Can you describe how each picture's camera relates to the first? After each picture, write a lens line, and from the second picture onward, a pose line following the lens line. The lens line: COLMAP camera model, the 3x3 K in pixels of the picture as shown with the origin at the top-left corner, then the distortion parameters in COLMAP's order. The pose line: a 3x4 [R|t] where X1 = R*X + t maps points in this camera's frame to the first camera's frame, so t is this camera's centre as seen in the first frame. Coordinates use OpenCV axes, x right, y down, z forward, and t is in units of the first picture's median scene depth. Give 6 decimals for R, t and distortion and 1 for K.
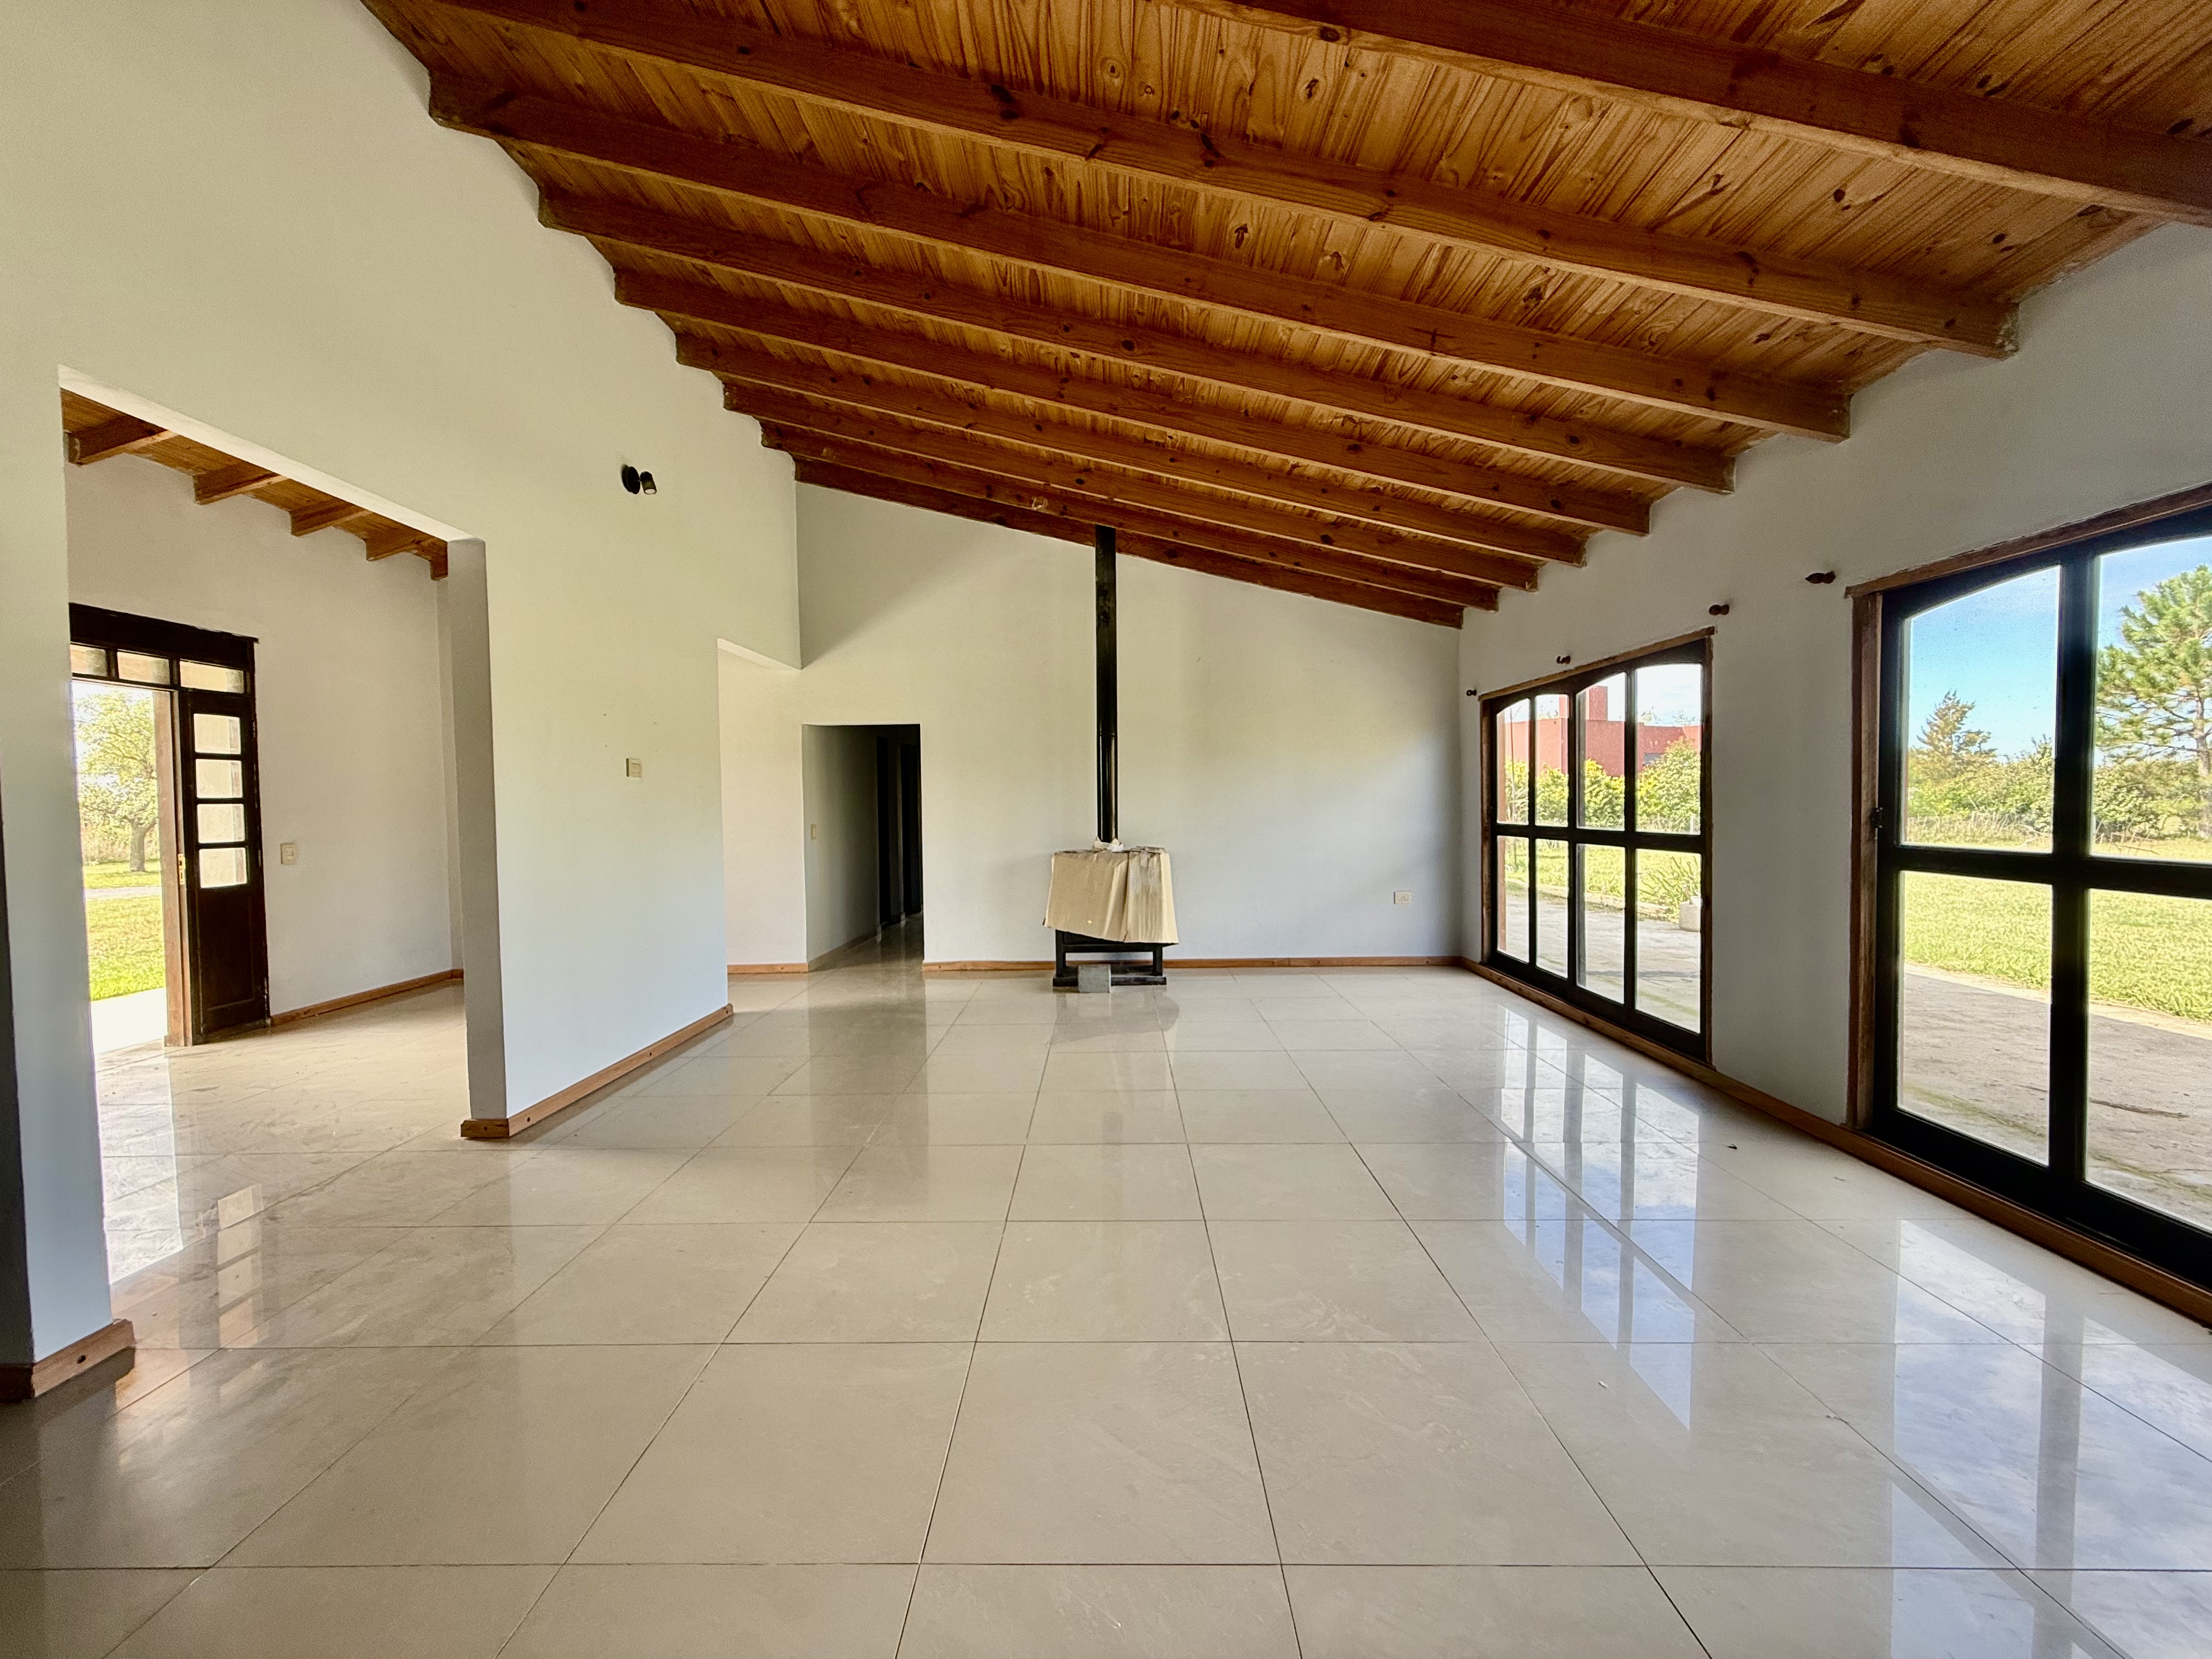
lens RADIAL K [[879.2, 0, 1100.9], [0, 879.2, 831.6], [0, 0, 1]] dist [0.000270, 0.000020]
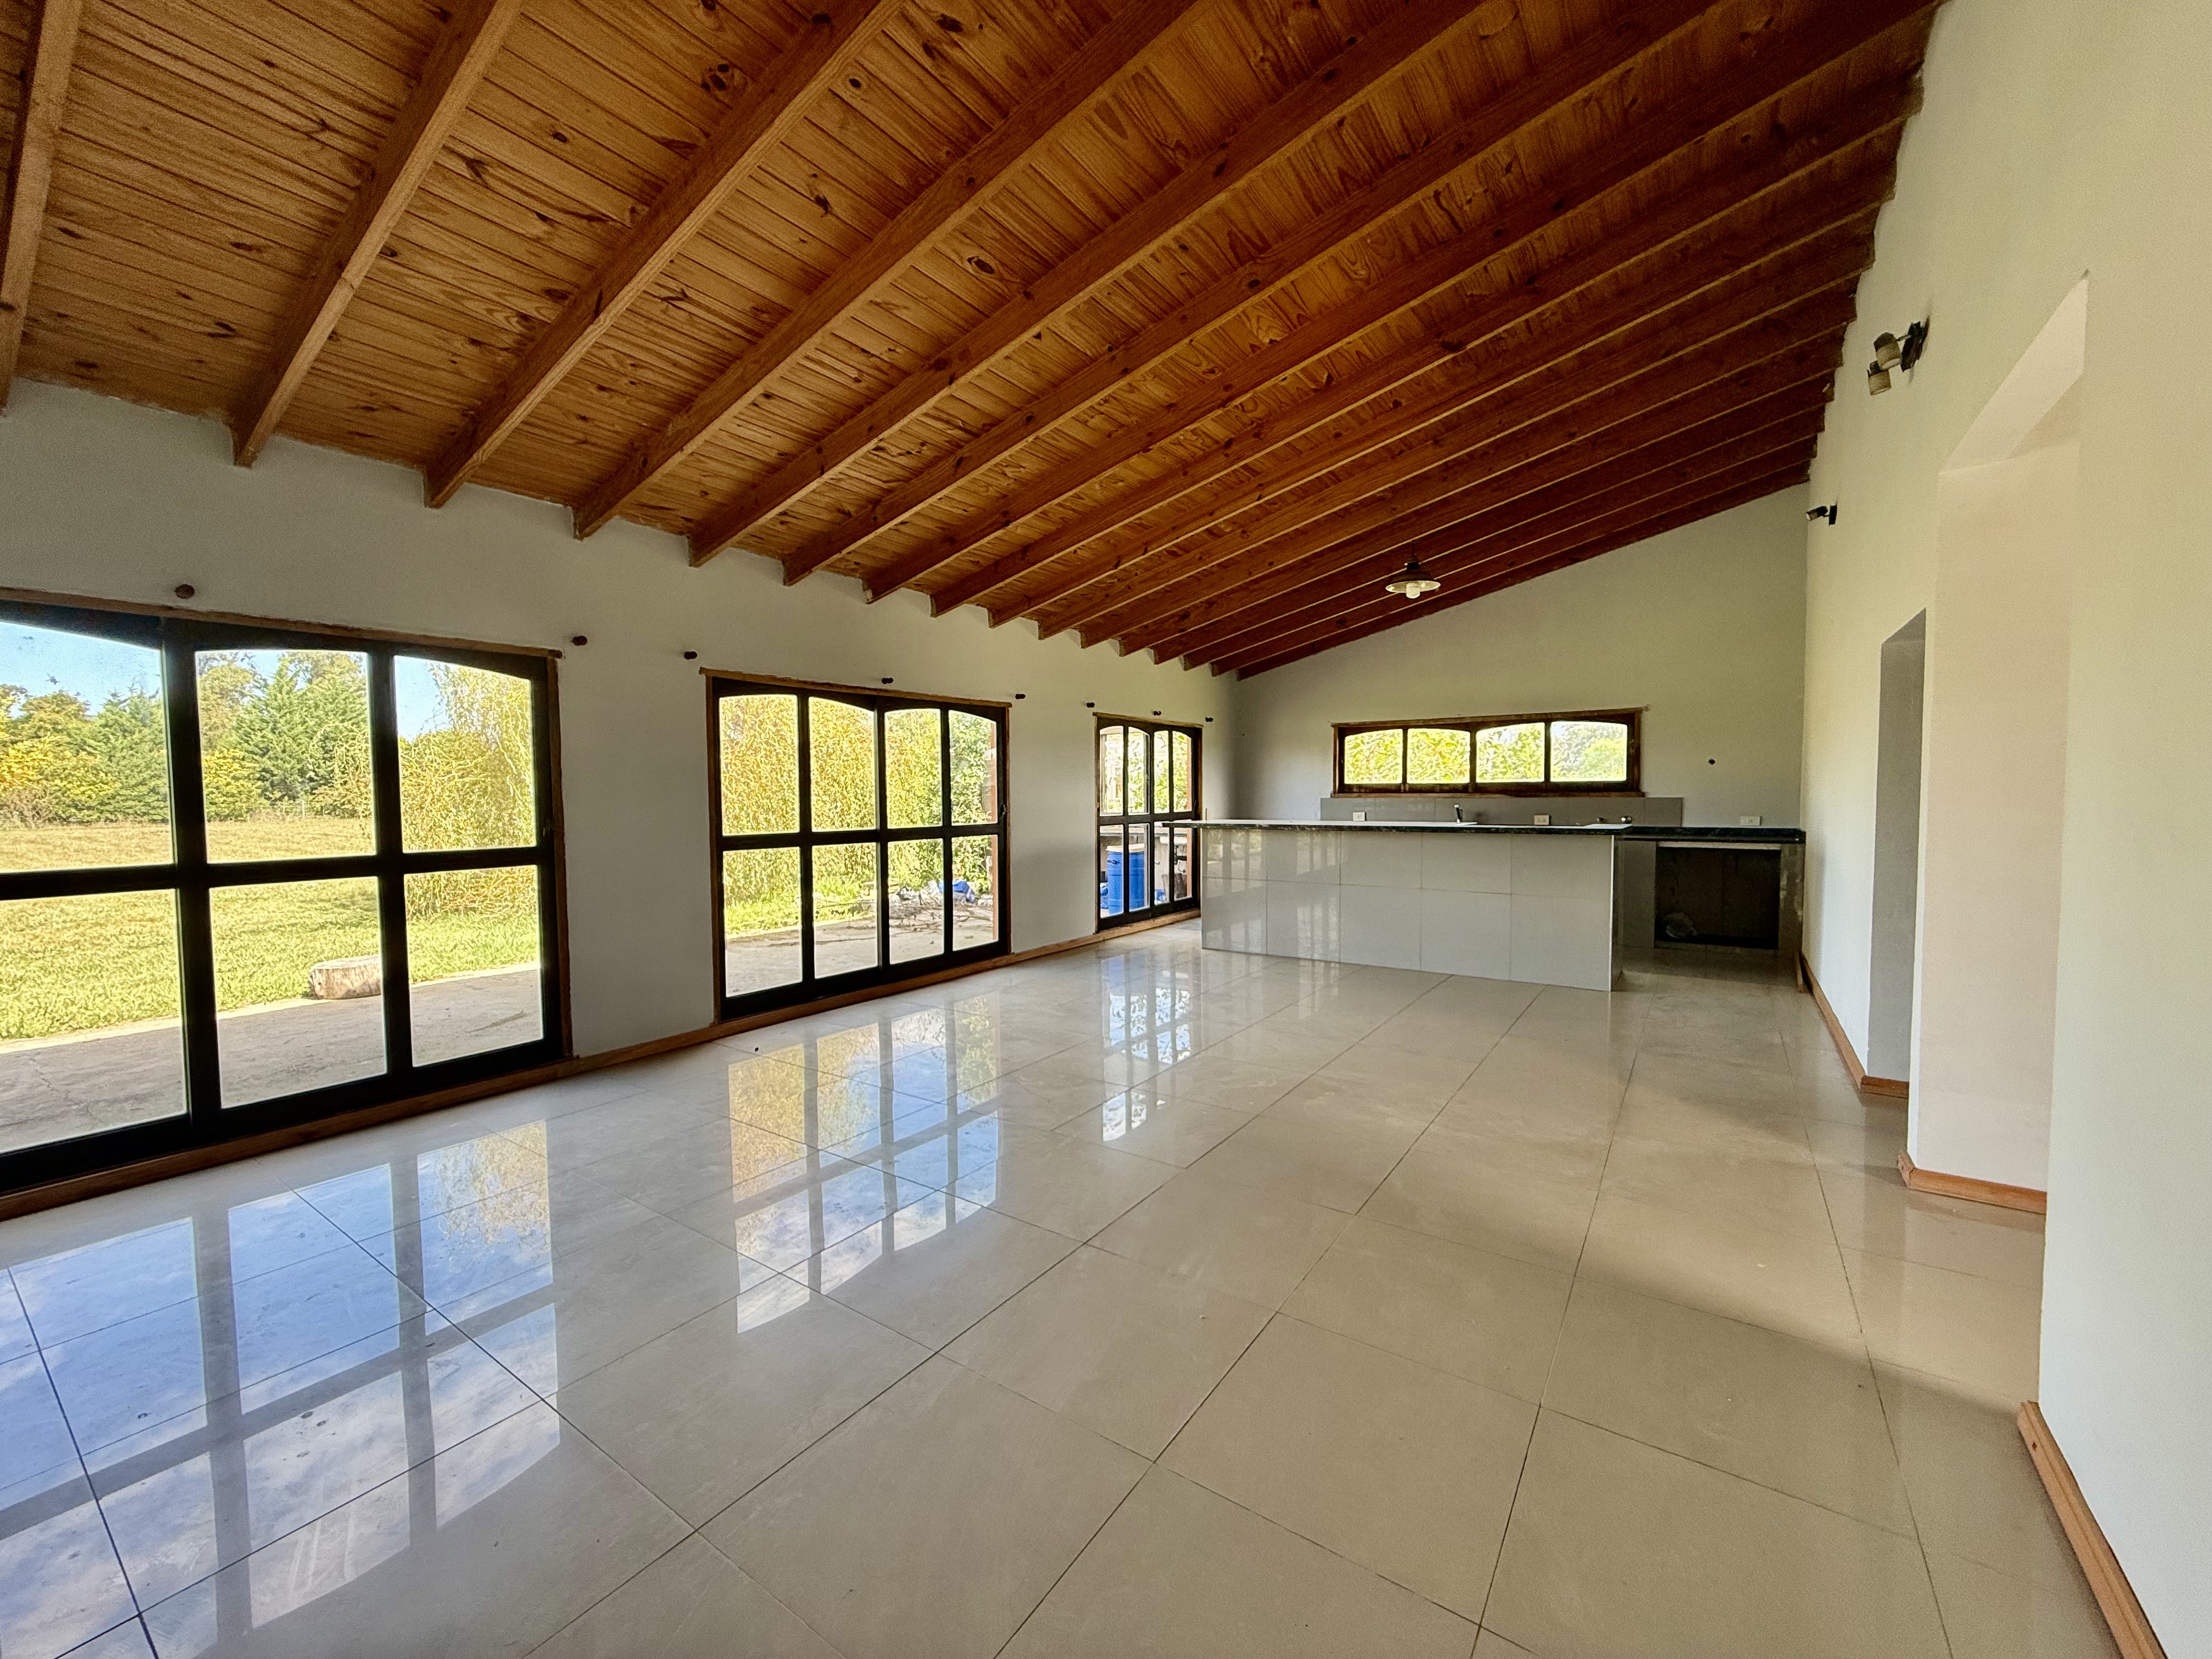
lens RADIAL K [[881.6, 0, 1099.5], [0, 881.6, 830.5], [0, 0, 1]] dist [-0.000032, 0.000326]
pose [[-0.830147, -0.004473, 0.557527, -0.349695], [0.038977, 0.997056, 0.066036, -0.045652], [-0.556181, 0.076550, -0.827528, 1.186341]]
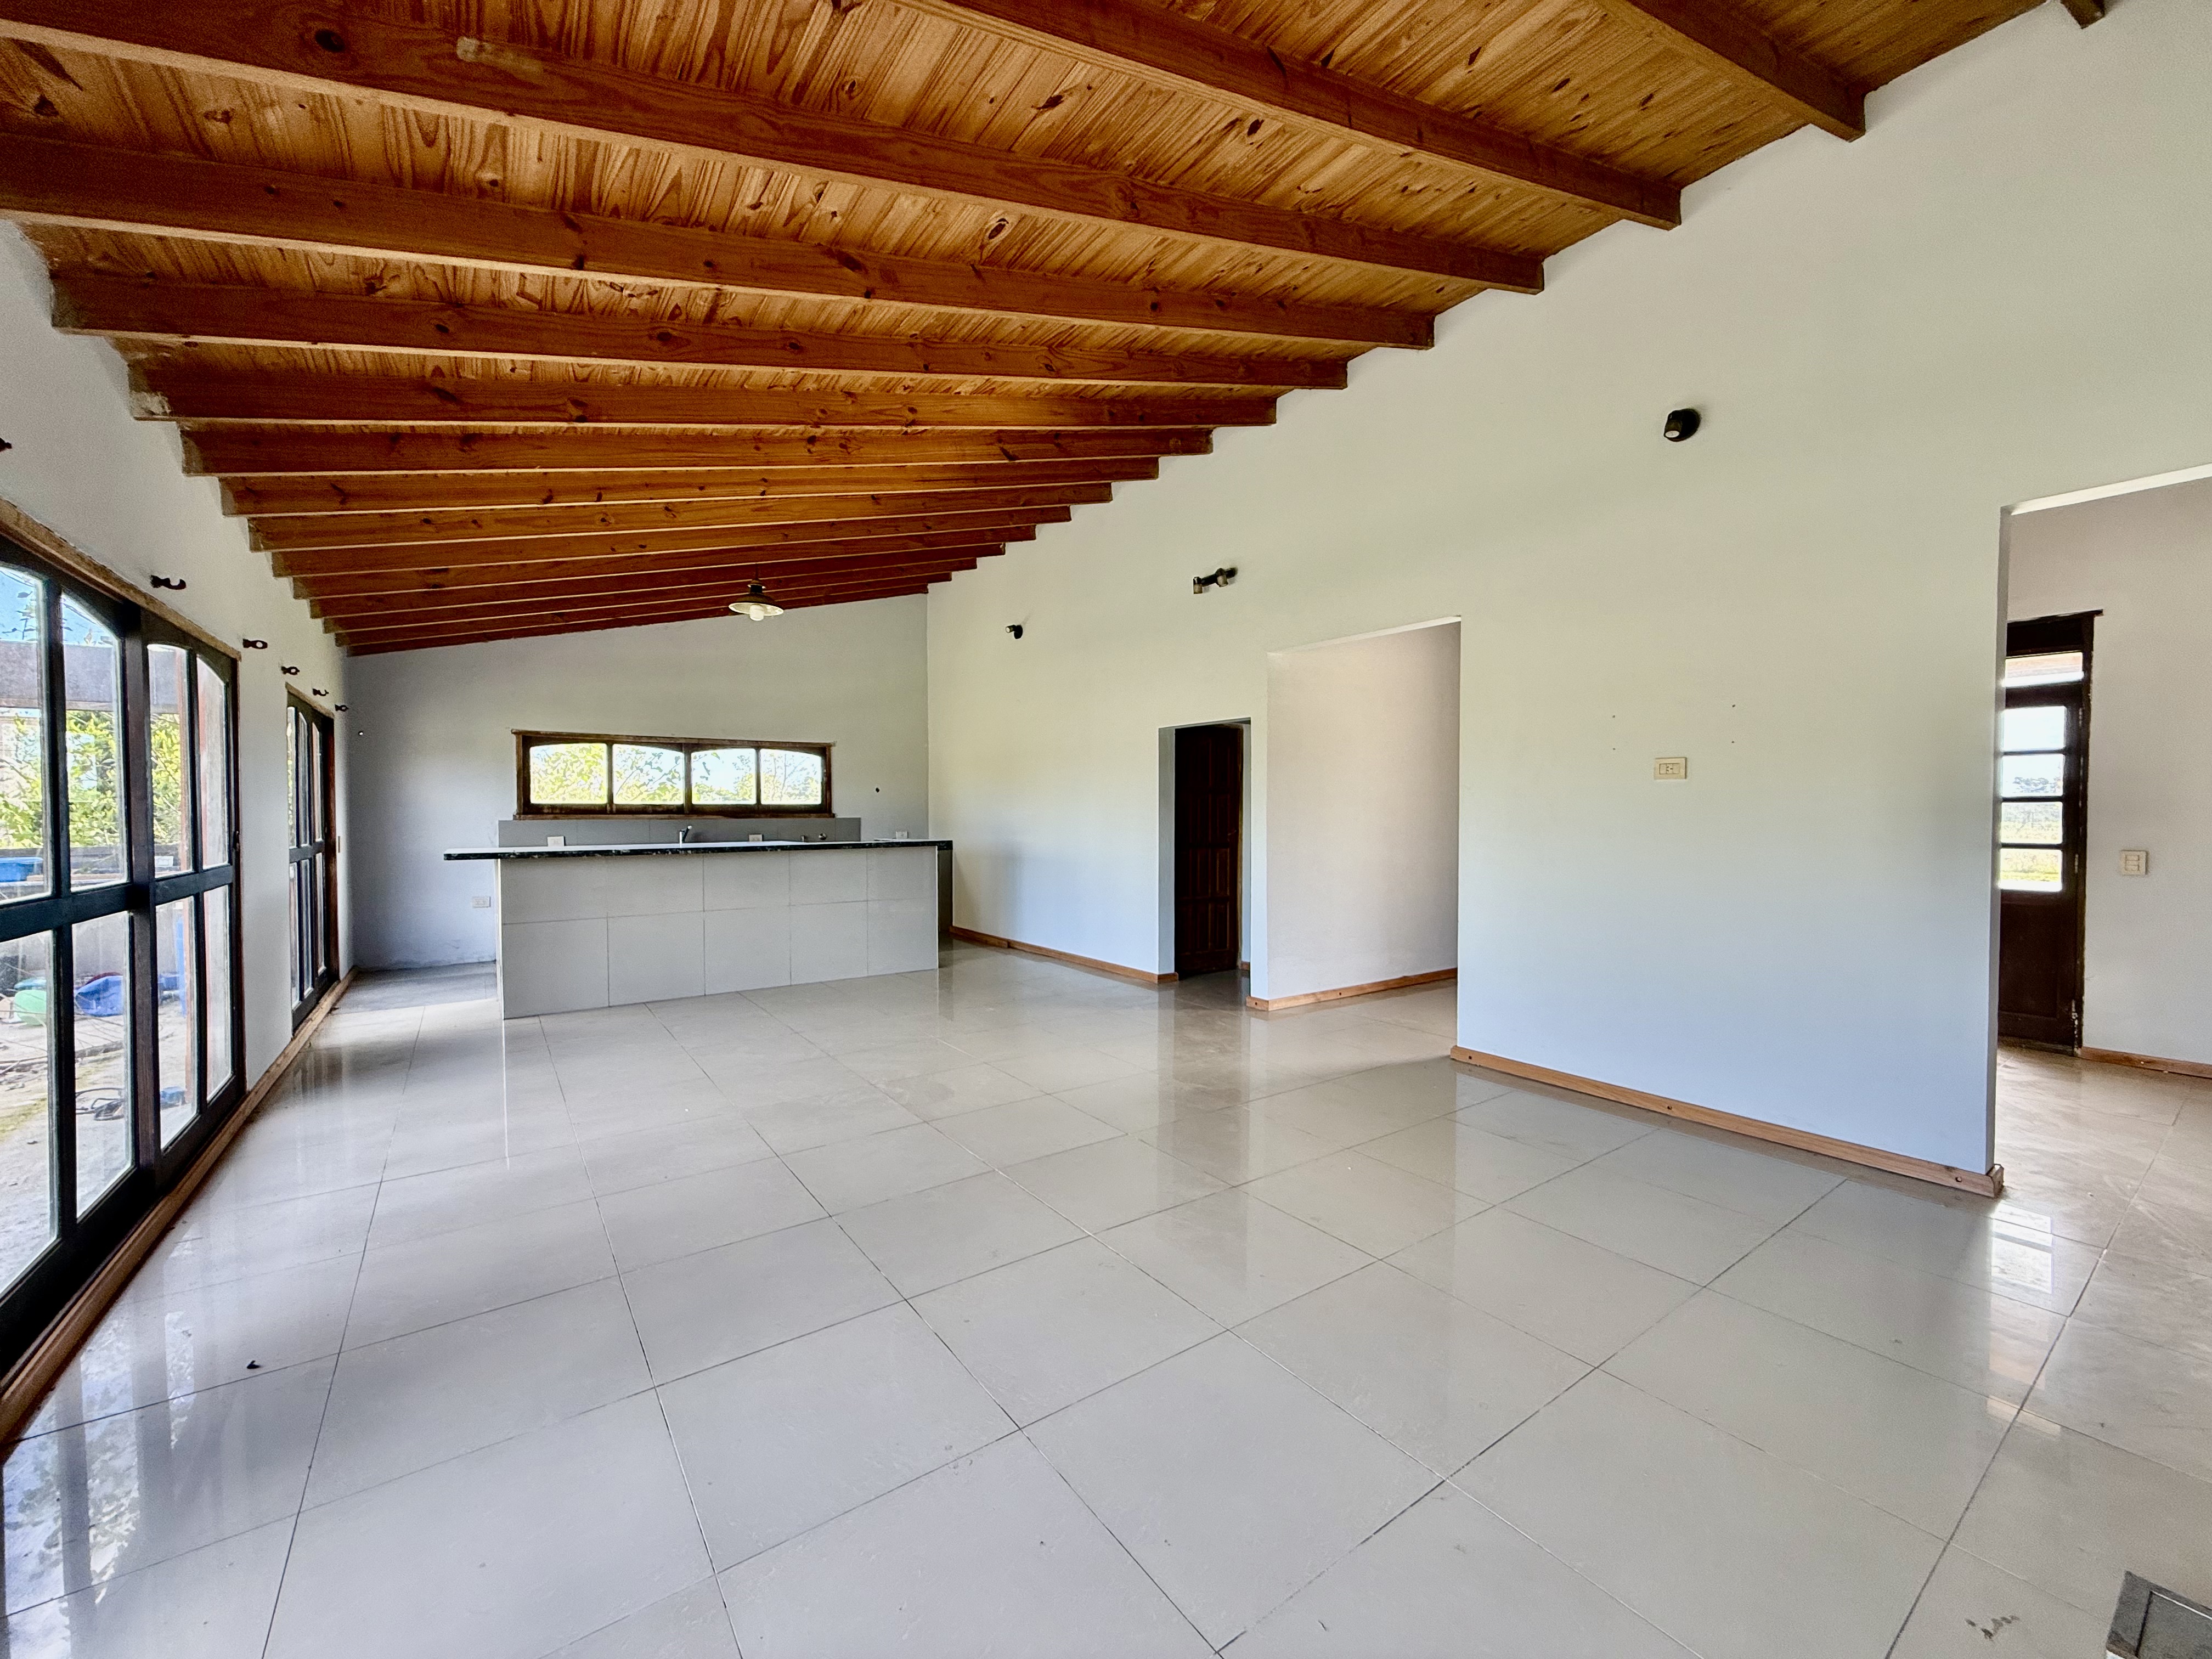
lens RADIAL K [[880.6, 0, 1100.0], [0, 880.6, 830.0], [0, 0, 1]] dist [0.000112, 0.000038]
pose [[-0.806342, 0.029483, -0.590714, 0.374856], [-0.006802, 0.998228, 0.059107, -0.052591], [0.591410, 0.051679, -0.804713, 1.203743]]
